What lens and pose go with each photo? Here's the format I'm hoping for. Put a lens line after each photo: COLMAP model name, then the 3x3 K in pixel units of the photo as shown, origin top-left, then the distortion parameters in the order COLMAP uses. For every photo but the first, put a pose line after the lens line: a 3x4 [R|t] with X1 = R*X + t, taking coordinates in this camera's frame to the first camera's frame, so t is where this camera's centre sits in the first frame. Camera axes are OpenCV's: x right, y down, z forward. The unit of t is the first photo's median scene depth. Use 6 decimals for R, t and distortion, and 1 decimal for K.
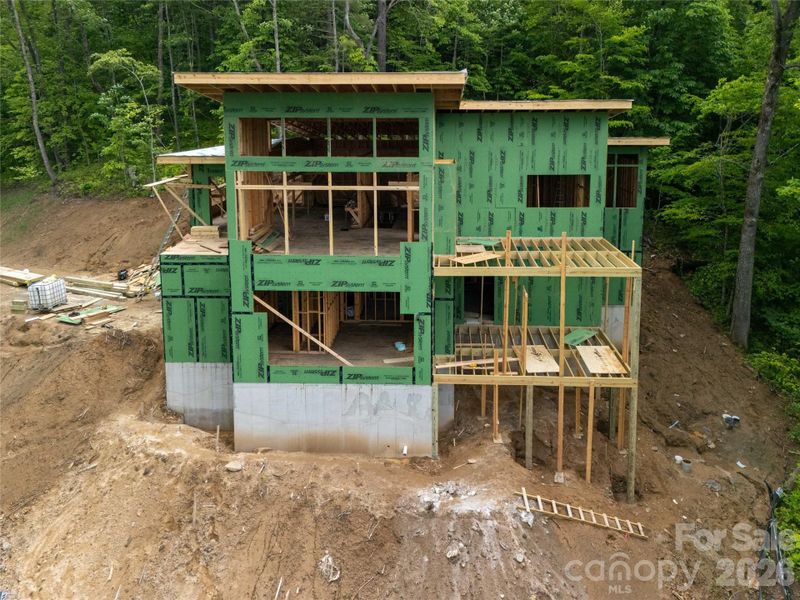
lens RADIAL K [[621.5, 0, 418.8], [0, 621.5, 189.1], [0, 0, 1]] dist [0.054021, -0.006489]
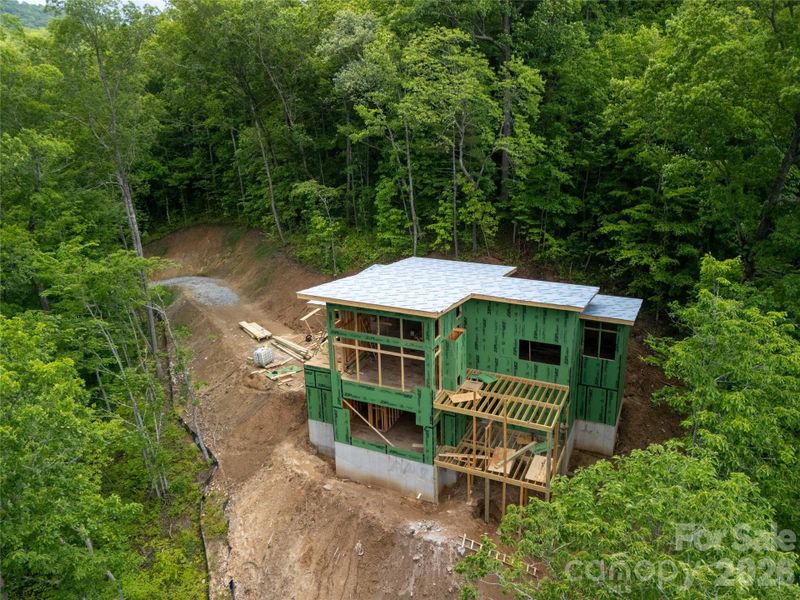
lens RADIAL K [[622.4, 0, 420.1], [0, 622.4, 274.1], [0, 0, 1]] dist [0.087034, -0.003095]
pose [[0.930536, 0.092894, -0.354222, 0.554952], [-0.026922, 0.982027, 0.186813, -0.534615], [0.365209, -0.164300, 0.916312, -0.528608]]
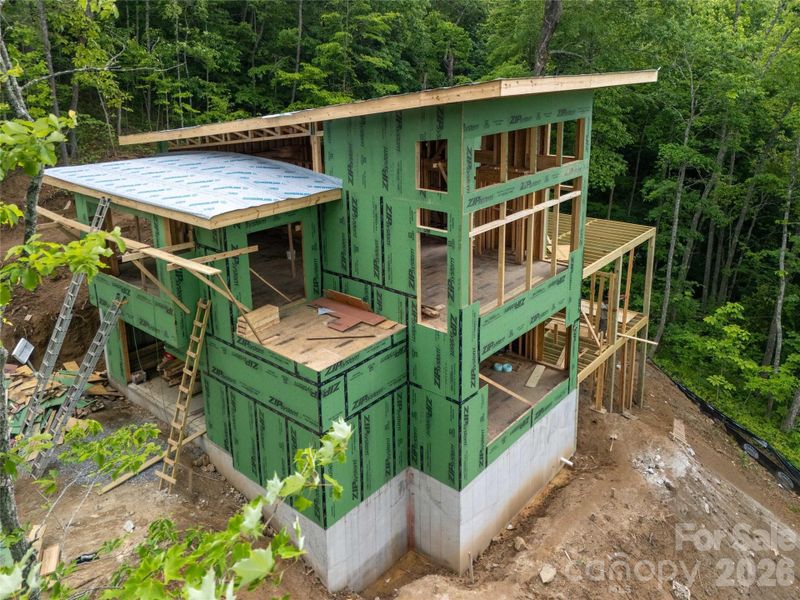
lens RADIAL K [[617.9, 0, 403.0], [0, 617.9, 214.3], [0, 0, 1]] dist [0.048765, -0.005621]
pose [[0.613262, -0.189904, 0.766711, -0.852650], [0.111773, 0.981765, 0.153767, -0.138921], [-0.781931, -0.008602, 0.623306, 0.598019]]
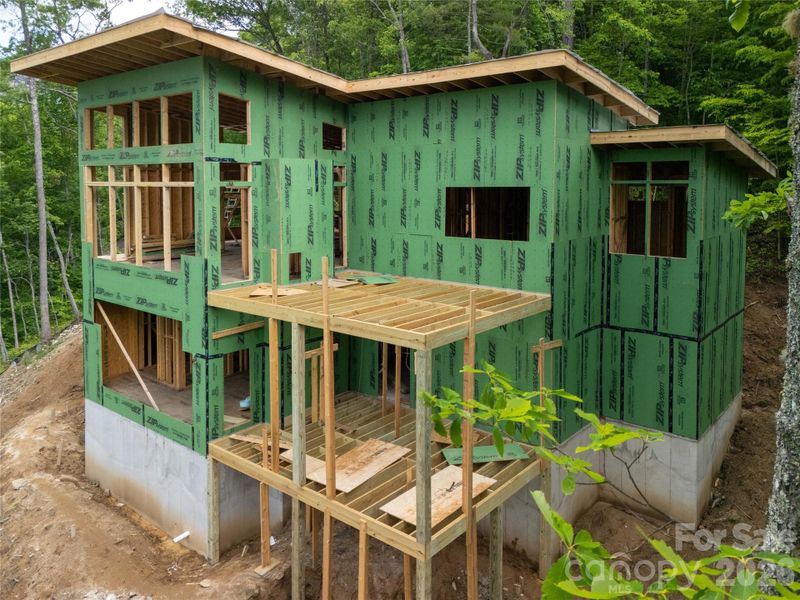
lens RADIAL K [[617.9, 0, 403.0], [0, 617.9, 214.3], [0, 0, 1]] dist [0.048765, -0.005621]
pose [[0.793696, 0.033363, -0.607399, 0.634186], [-0.077094, 0.995961, -0.046033, 0.047230], [0.603409, 0.083363, 0.793062, 0.533263]]
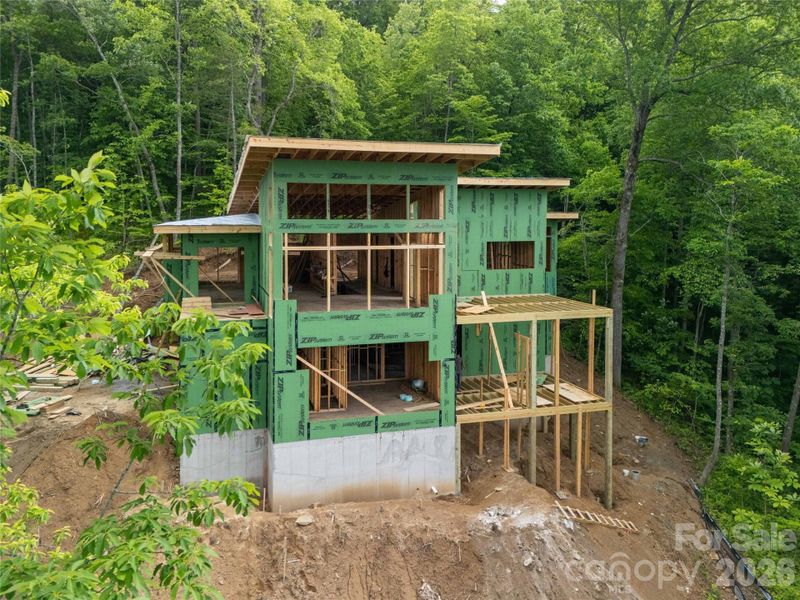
lens RADIAL K [[614.9, 0, 373.5], [0, 614.9, 226.6], [0, 0, 1]] dist [0.053599, -0.000350]
pose [[0.948173, -0.001348, 0.317750, -0.463335], [0.035193, 0.994284, -0.100799, 0.068287], [-0.315798, 0.106757, 0.942801, -0.027138]]
